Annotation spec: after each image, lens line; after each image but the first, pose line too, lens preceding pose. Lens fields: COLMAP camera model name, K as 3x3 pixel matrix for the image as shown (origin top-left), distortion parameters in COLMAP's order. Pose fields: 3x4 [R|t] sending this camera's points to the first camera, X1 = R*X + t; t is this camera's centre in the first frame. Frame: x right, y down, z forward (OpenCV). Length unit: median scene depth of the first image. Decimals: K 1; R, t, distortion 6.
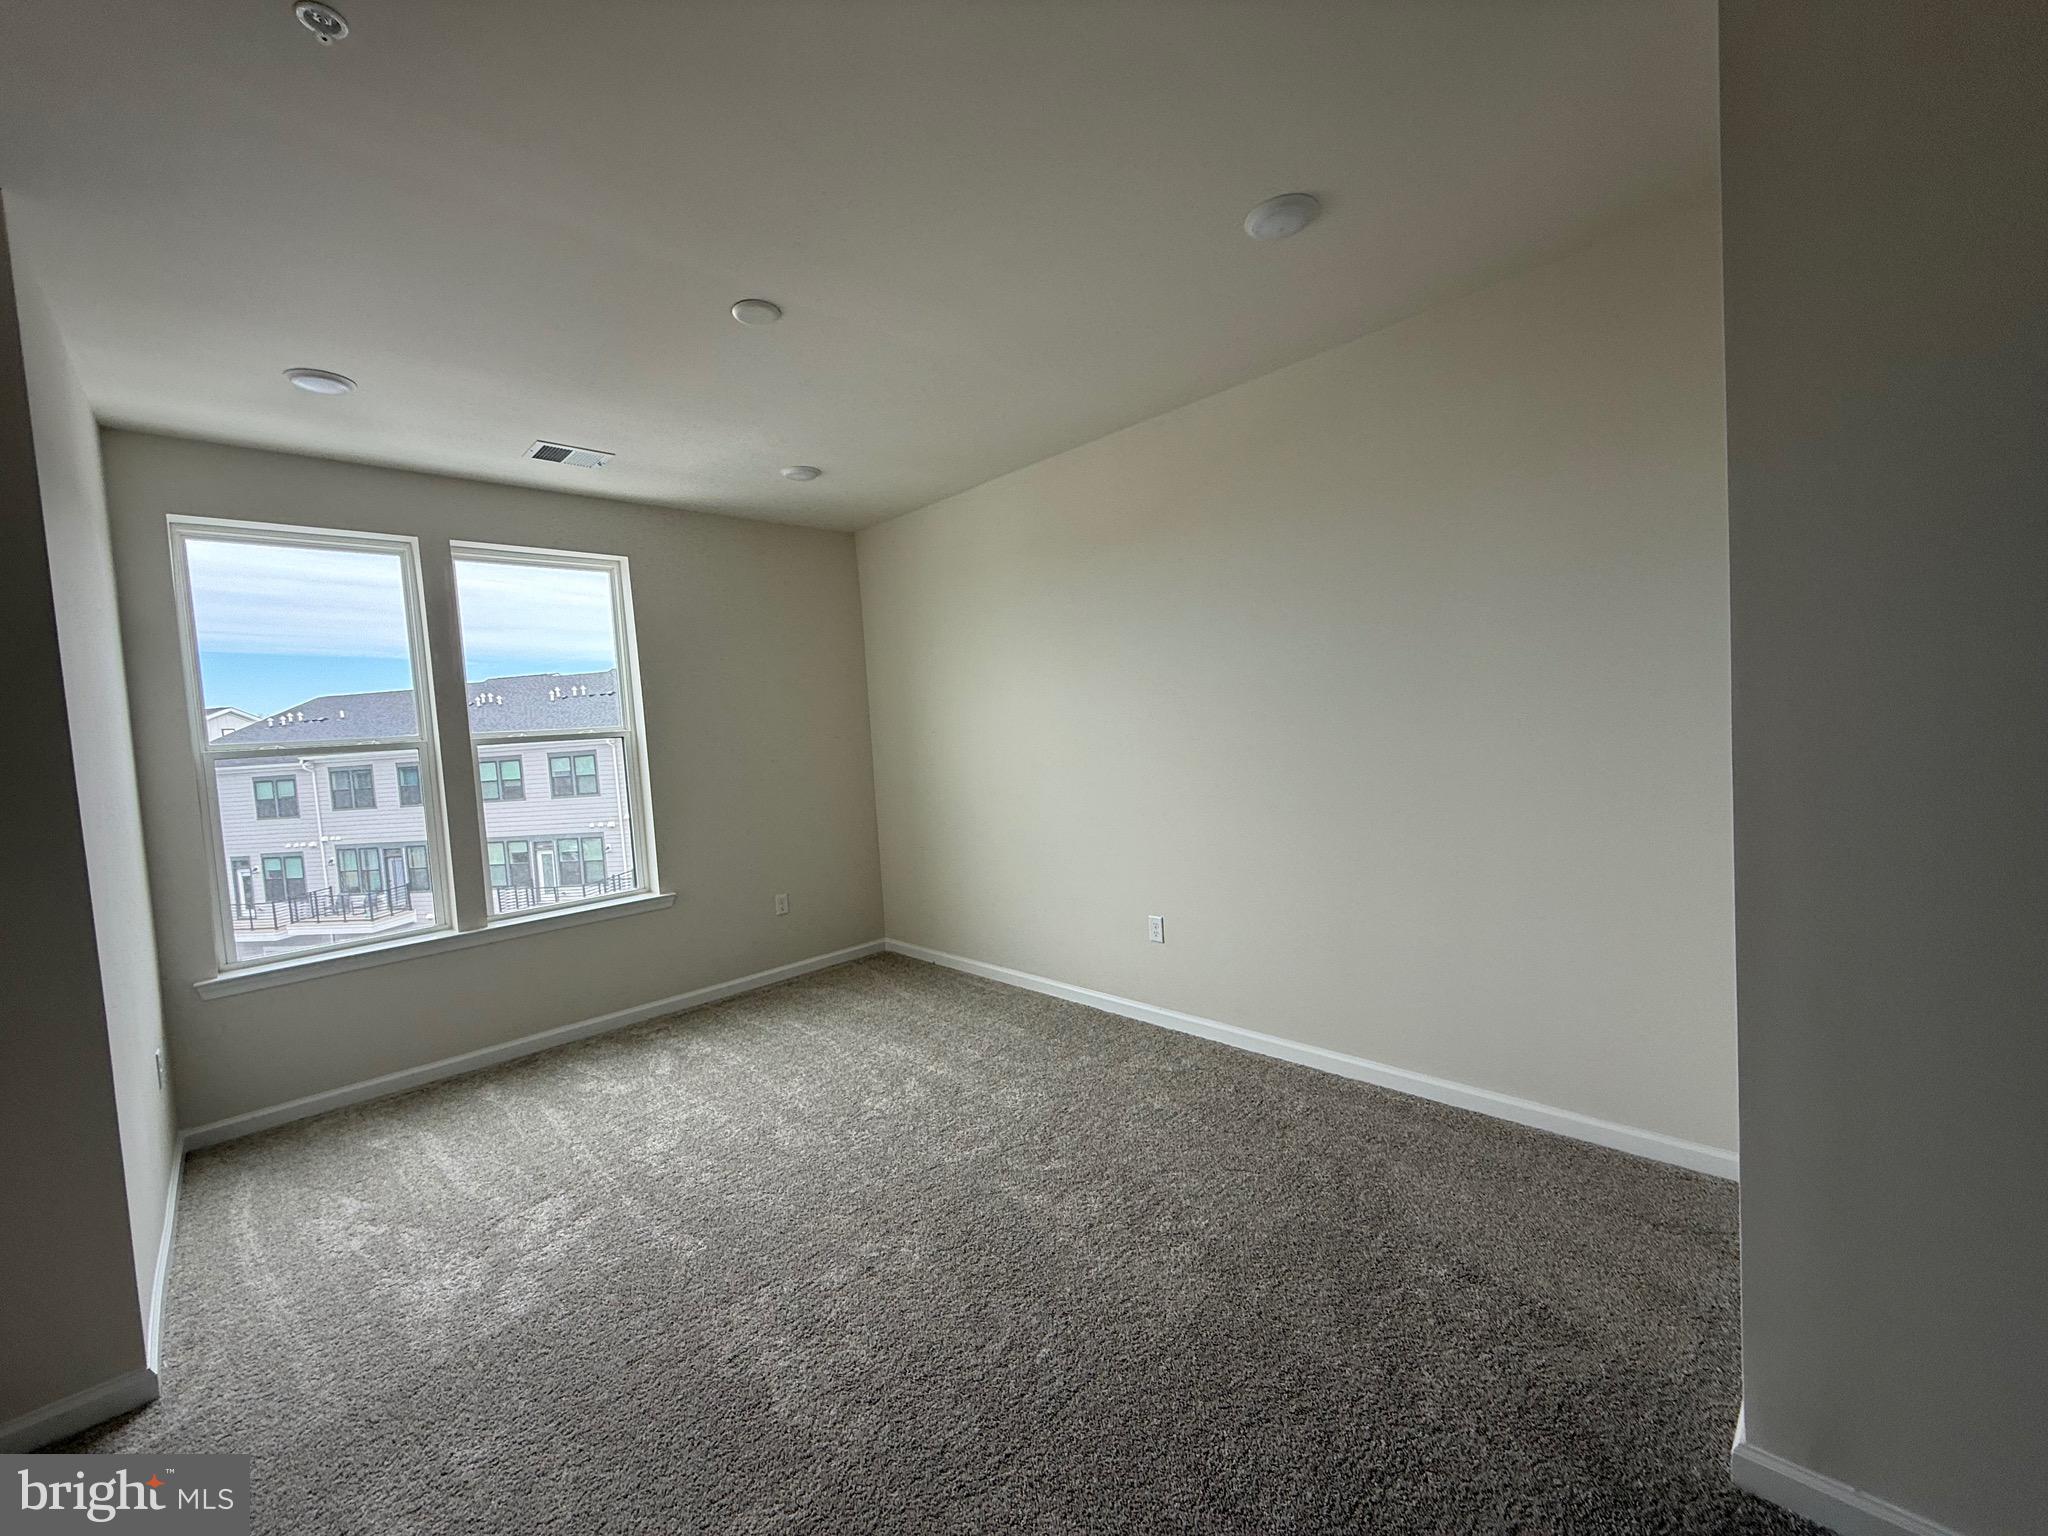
lens RADIAL K [[818.0, 0, 1027.0], [0, 818.0, 769.7], [0, 0, 1]] dist [0.001041, -0.000180]
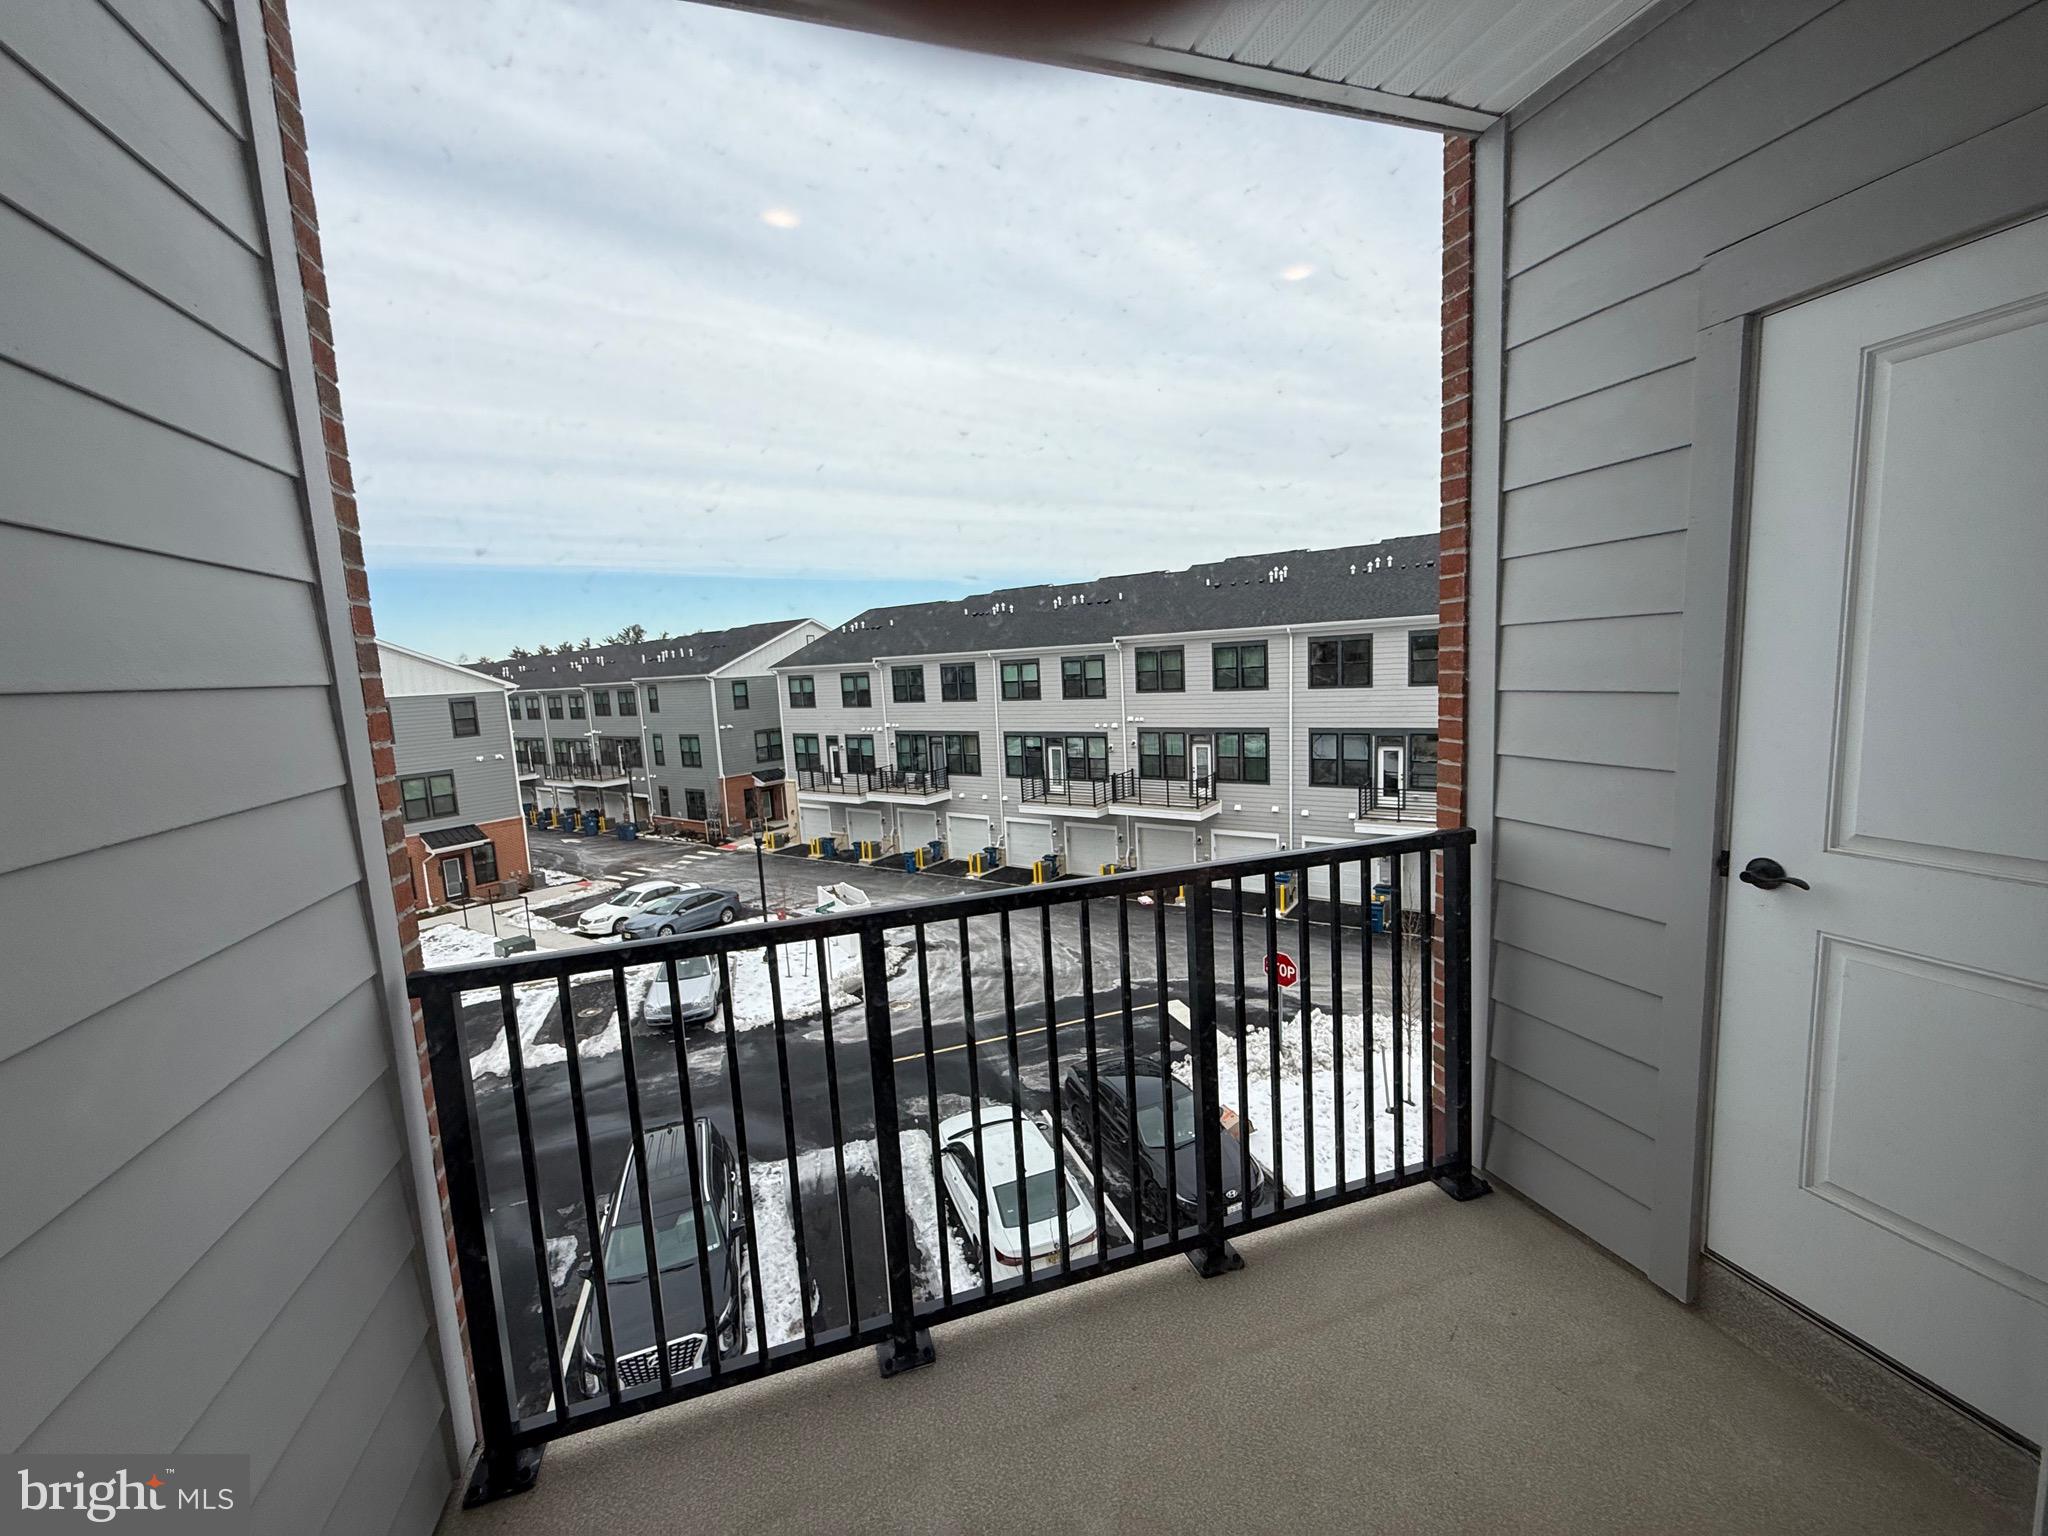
lens RADIAL K [[818.0, 0, 1041.0], [0, 818.0, 755.8], [0, 0, 1]] dist [0.001041, -0.000180]
pose [[0.892788, 0.068977, -0.445165, -2.380163], [-0.029530, 0.995043, 0.094957, 0.159235], [0.449508, -0.071631, 0.890400, 0.251437]]
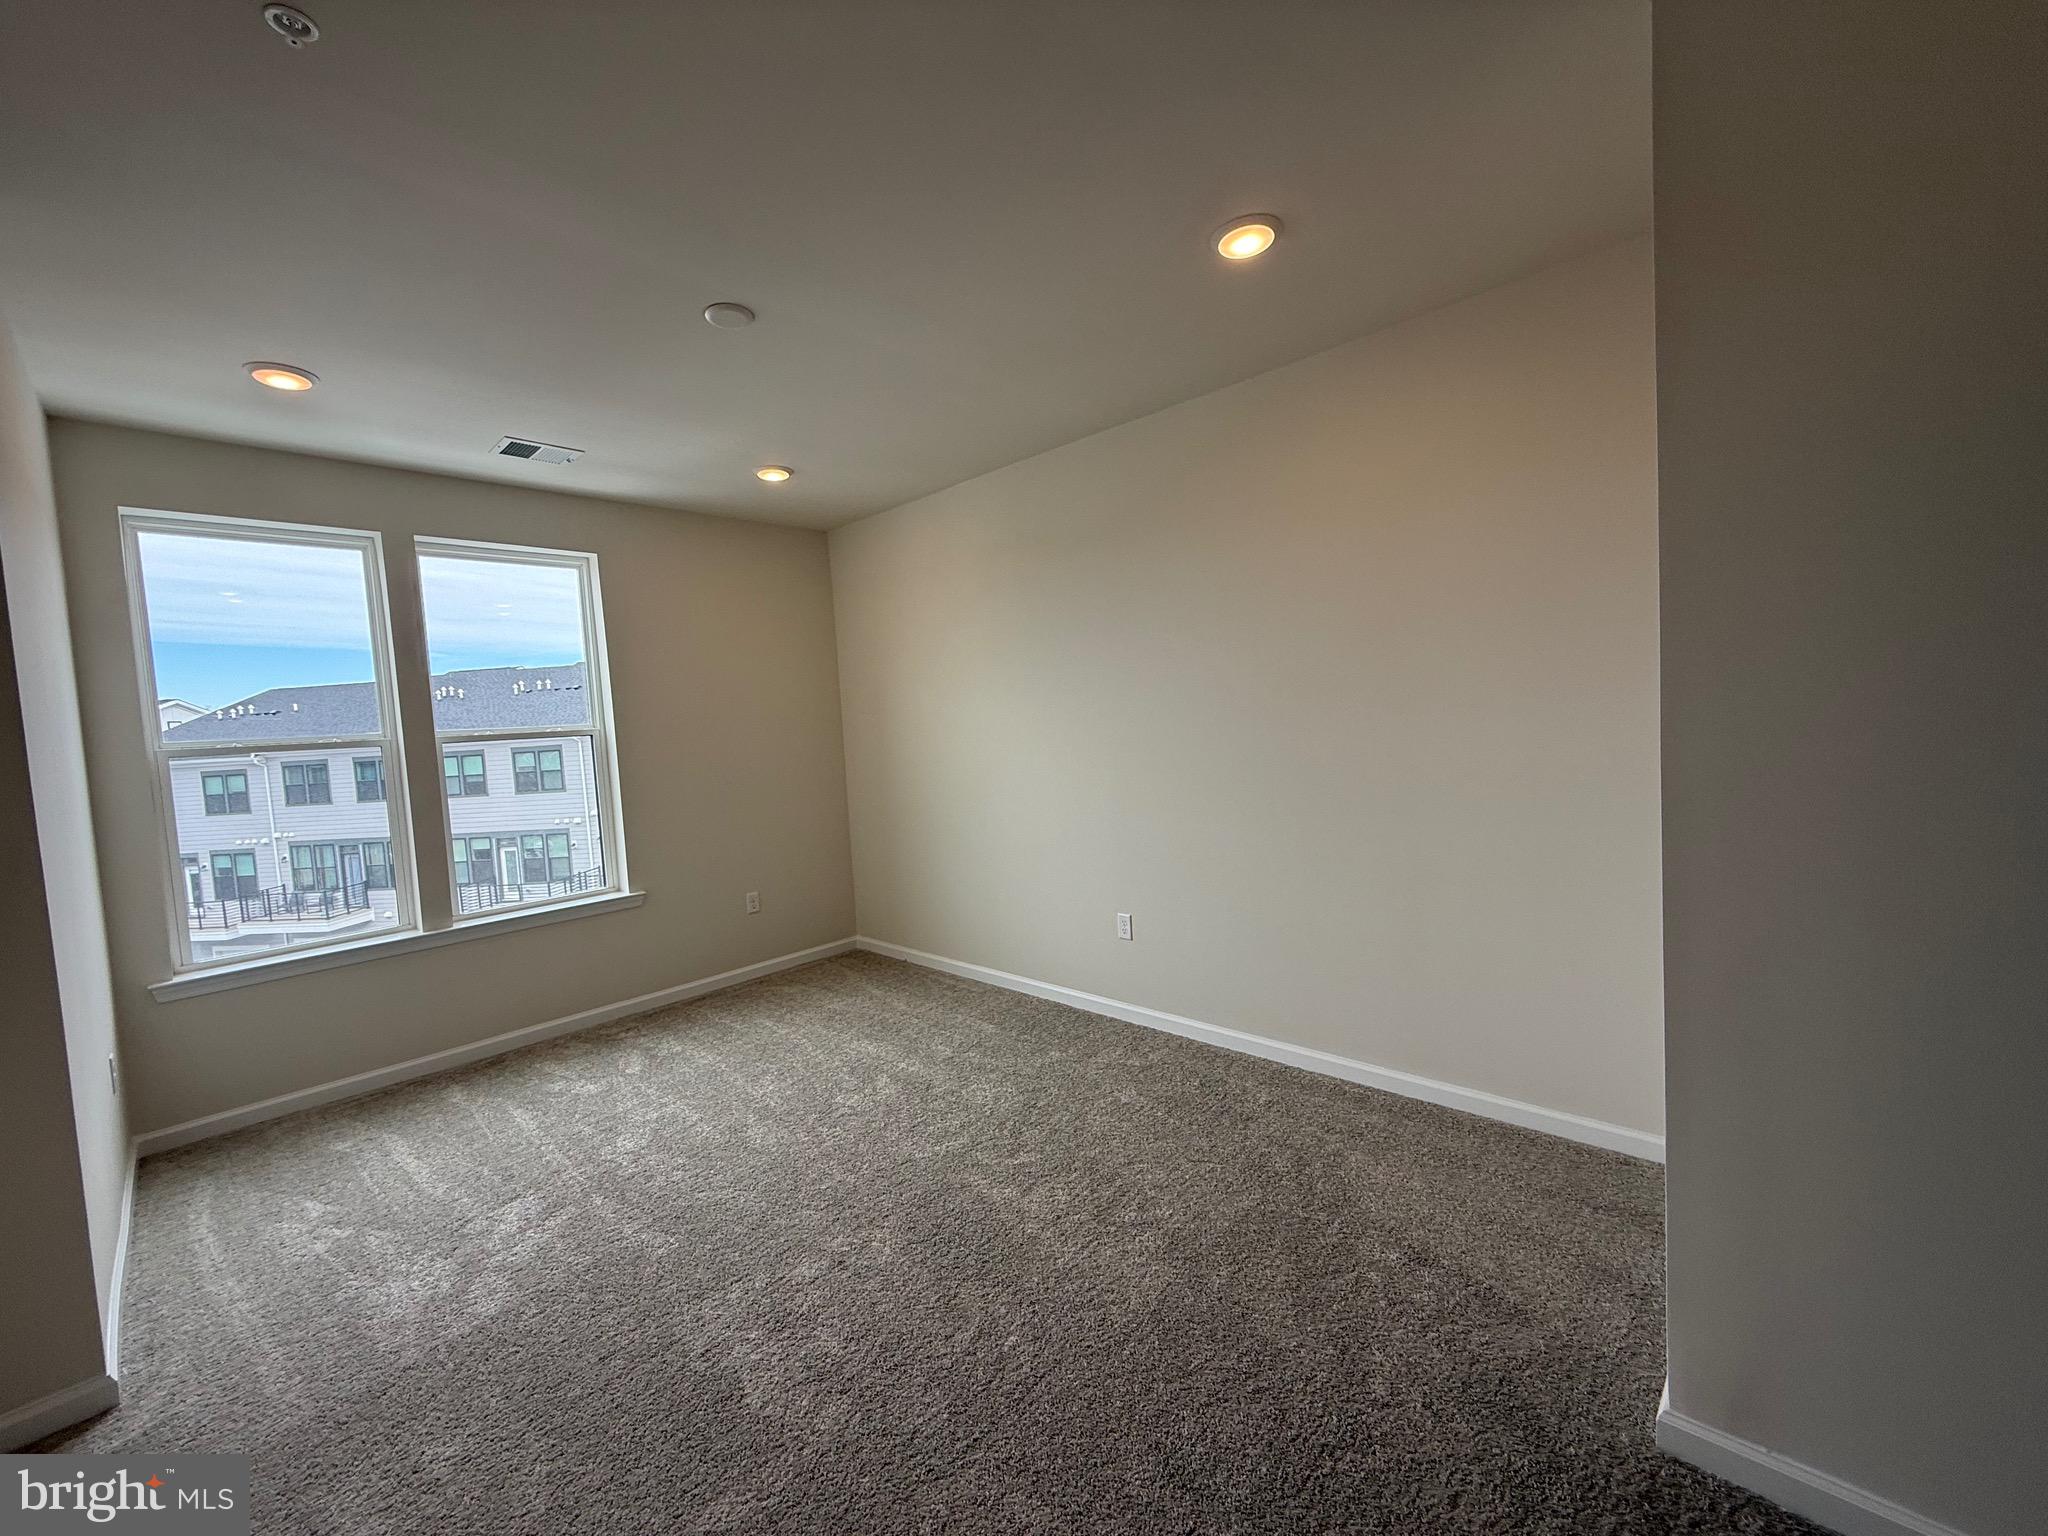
lens RADIAL K [[818.0, 0, 1026.0], [0, 818.0, 767.7], [0, 0, 1]] dist [0.001041, -0.000180]
pose [[0.999490, 0.002279, 0.031844, 0.002933], [-0.002357, 0.999994, 0.002406, -0.006388], [-0.031838, -0.002479, 0.999490, -0.017160]]
